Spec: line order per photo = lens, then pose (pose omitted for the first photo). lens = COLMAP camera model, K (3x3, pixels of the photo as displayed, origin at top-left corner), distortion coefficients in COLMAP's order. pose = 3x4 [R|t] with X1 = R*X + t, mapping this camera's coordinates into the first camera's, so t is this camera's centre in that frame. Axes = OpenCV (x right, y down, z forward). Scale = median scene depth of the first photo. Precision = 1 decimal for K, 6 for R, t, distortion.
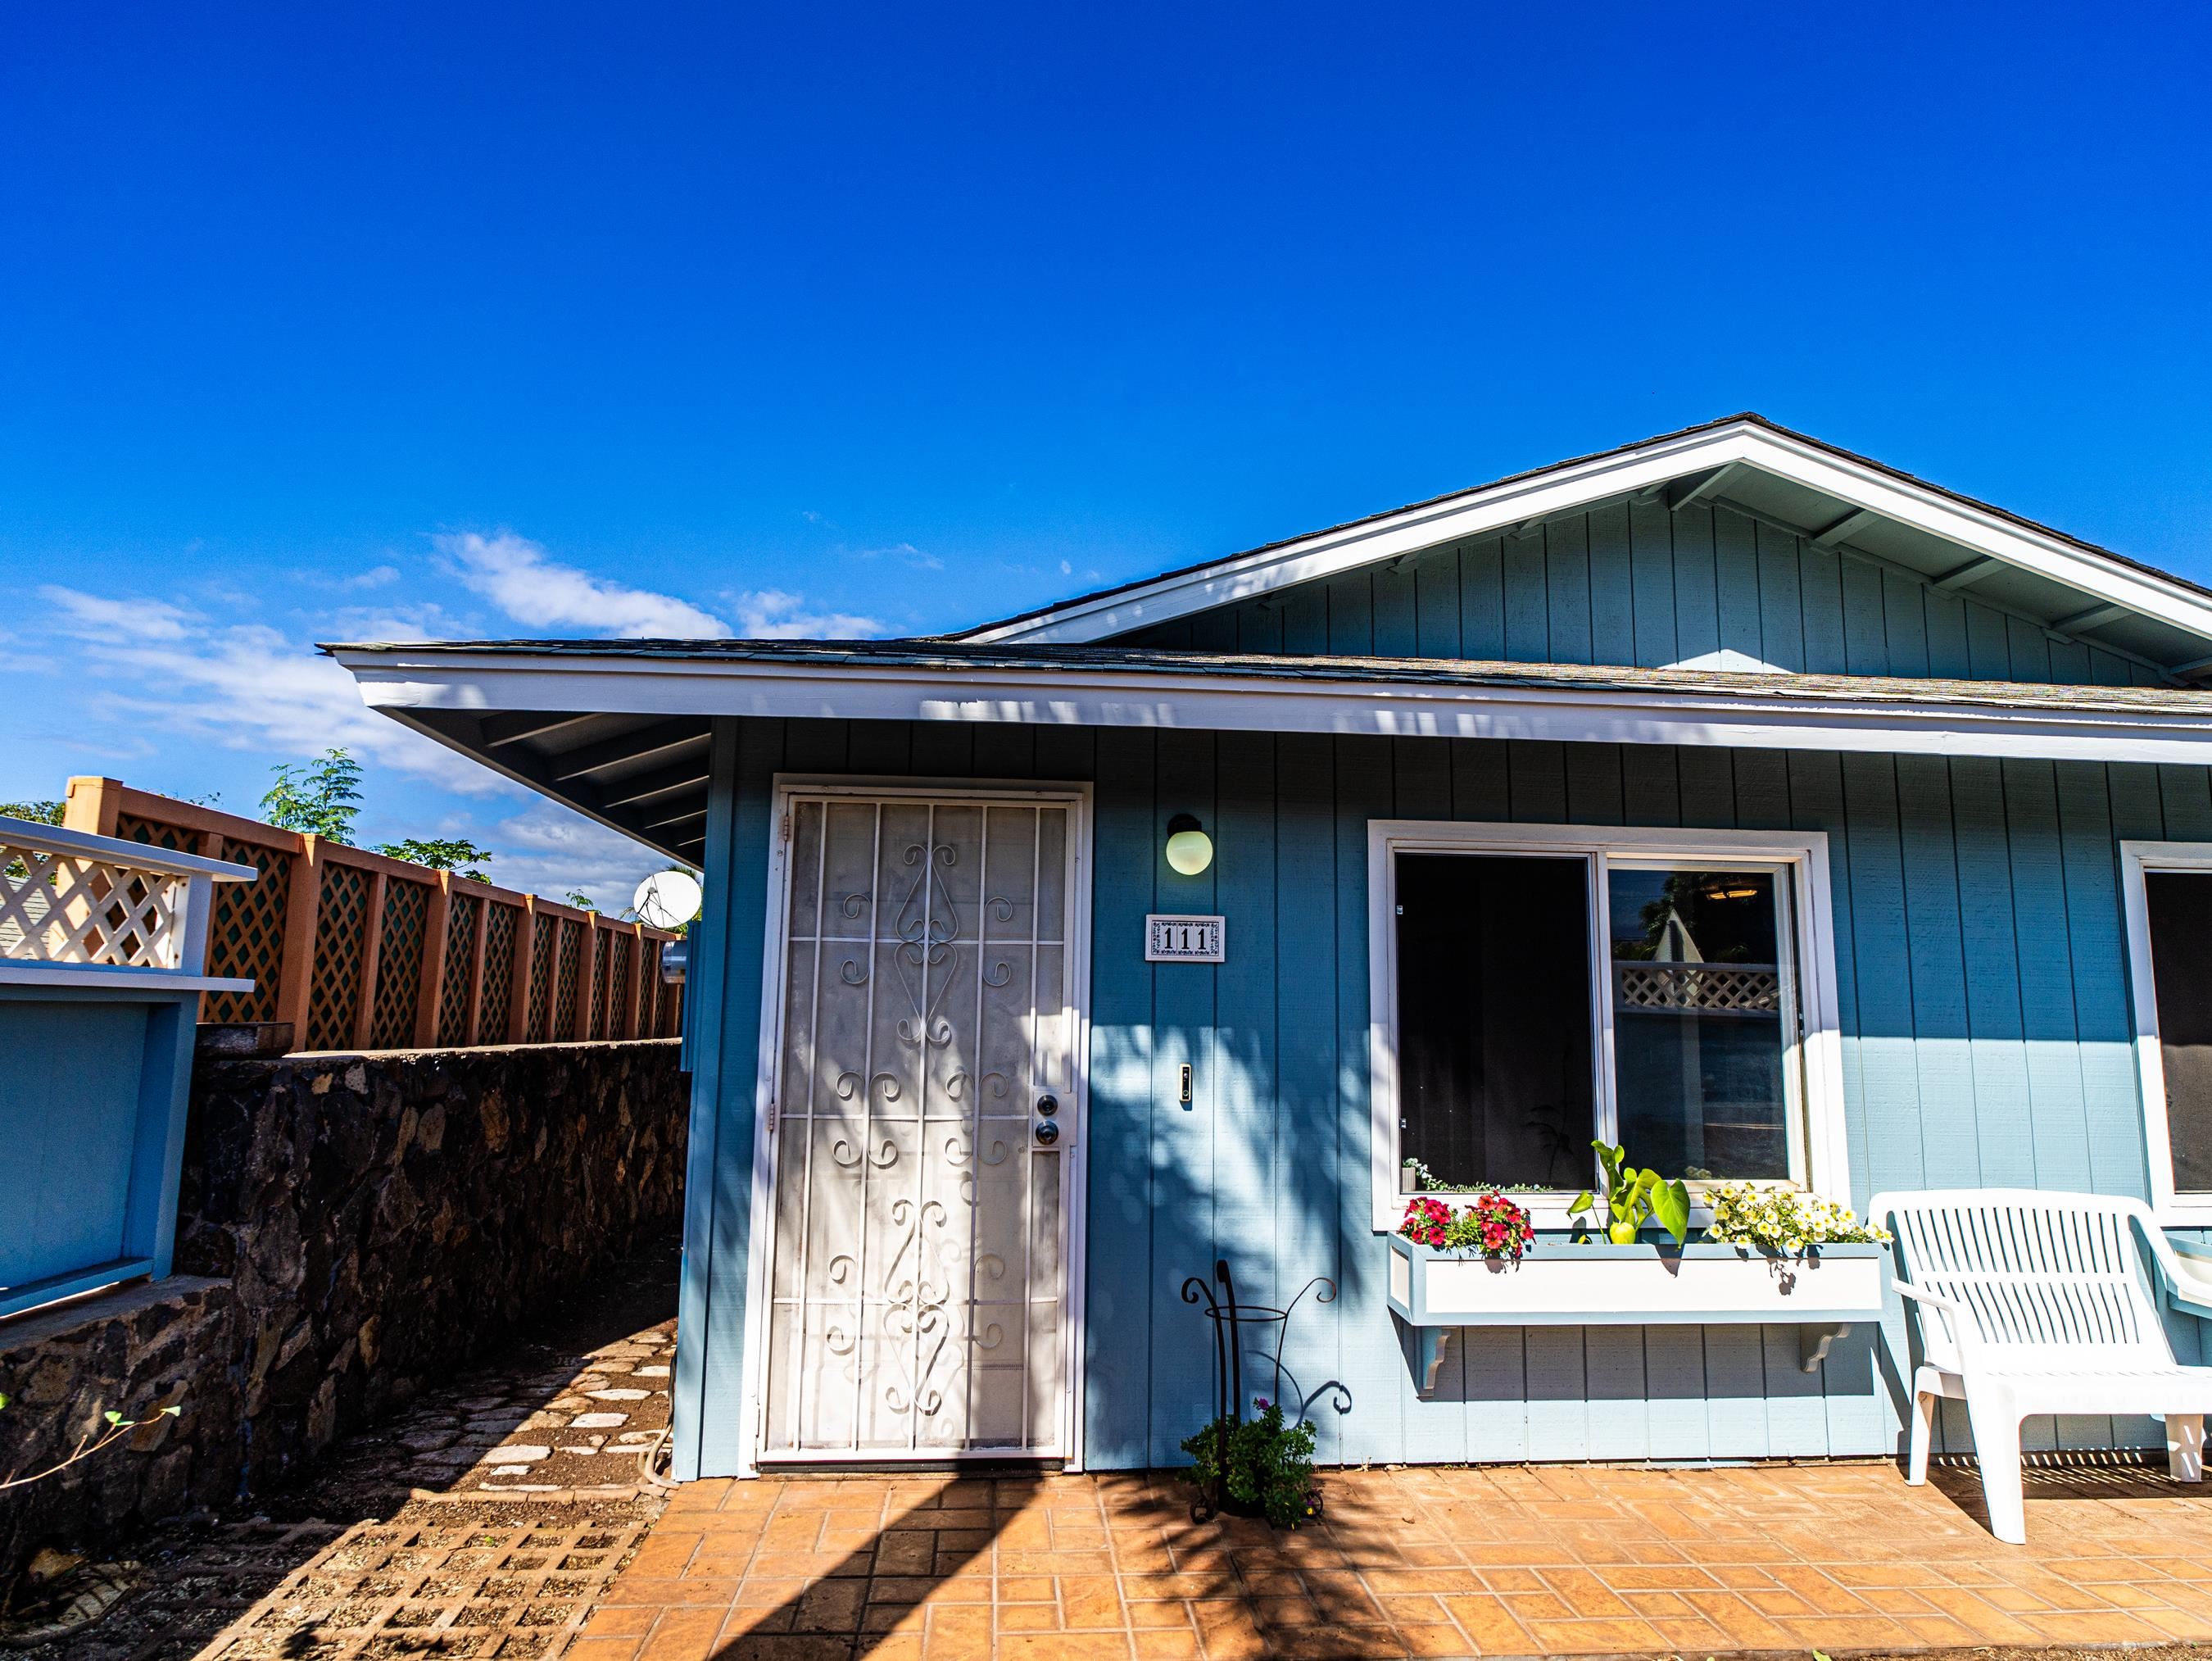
lens RADIAL K [[1283.5, 0, 1106.3], [0, 1283.5, 833.5], [0, 0, 1]] dist [-0.004331, 0.000825]
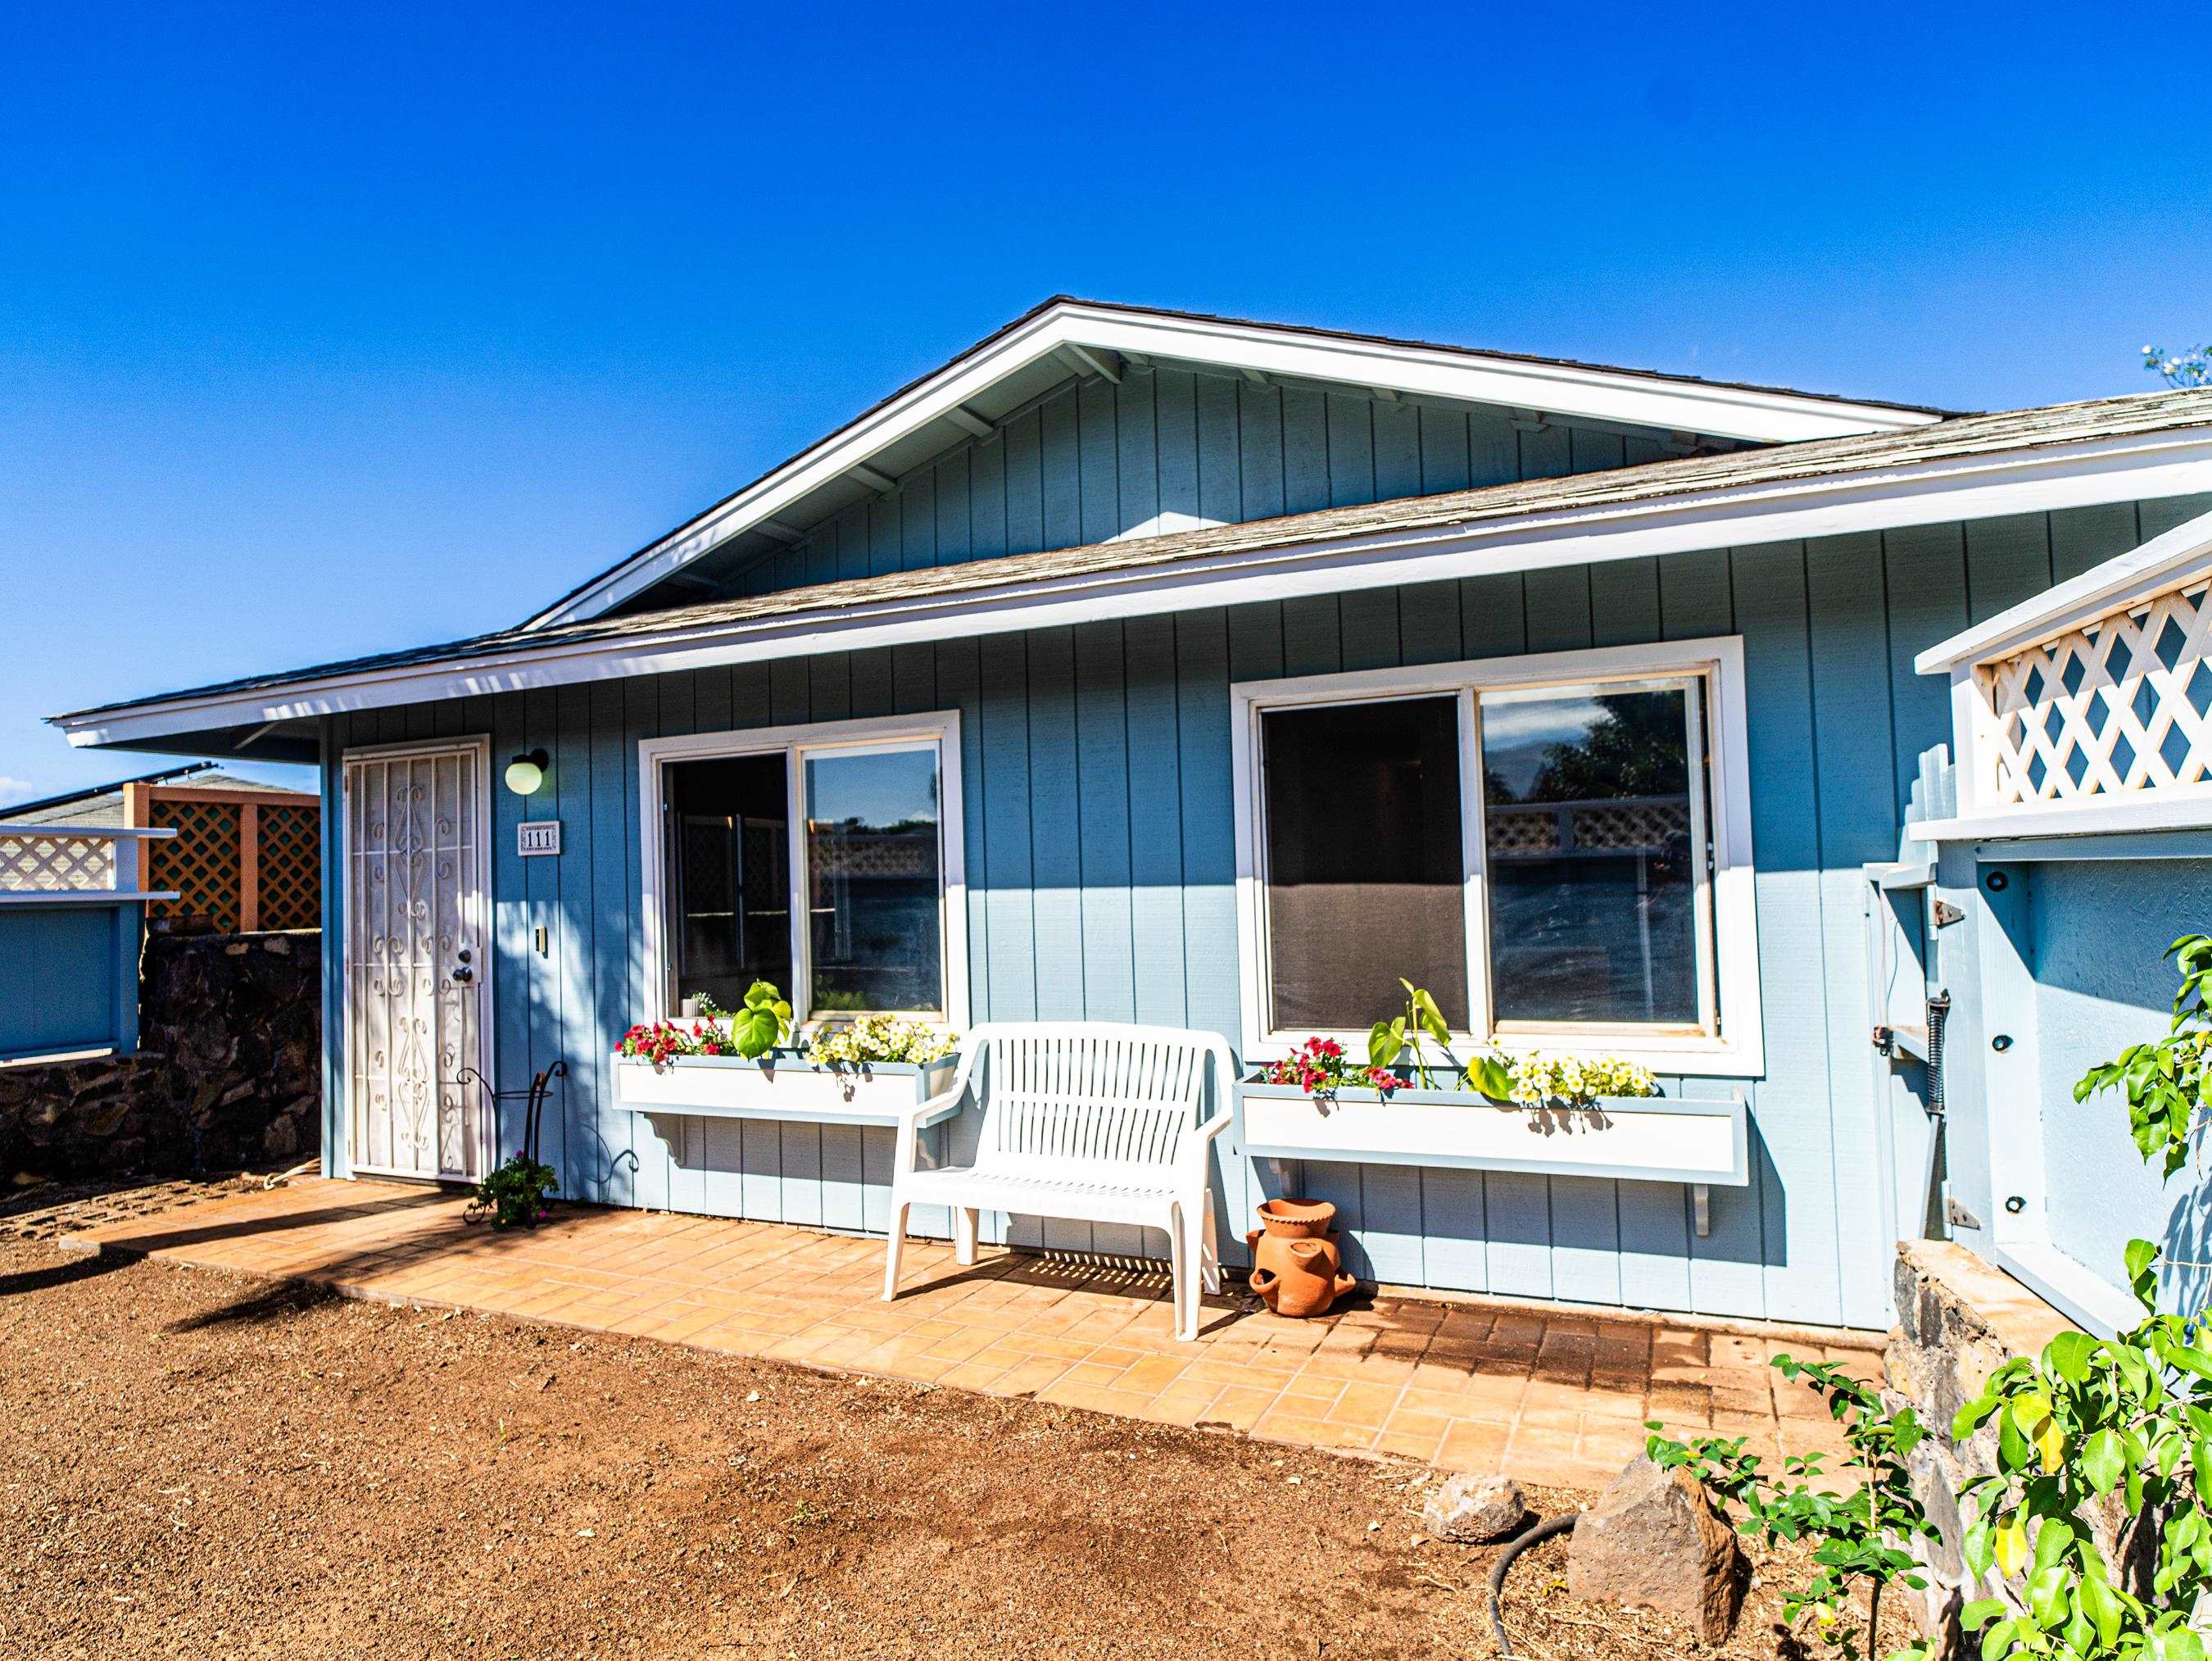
lens RADIAL K [[1283.5, 0, 1097.3], [0, 1283.5, 833.0], [0, 0, 1]] dist [-0.004331, 0.000825]
pose [[0.870651, -0.057864, -0.488486, 1.278071], [0.109753, 0.990874, 0.078243, 0.032612], [0.479500, -0.121735, 0.869057, 0.073066]]
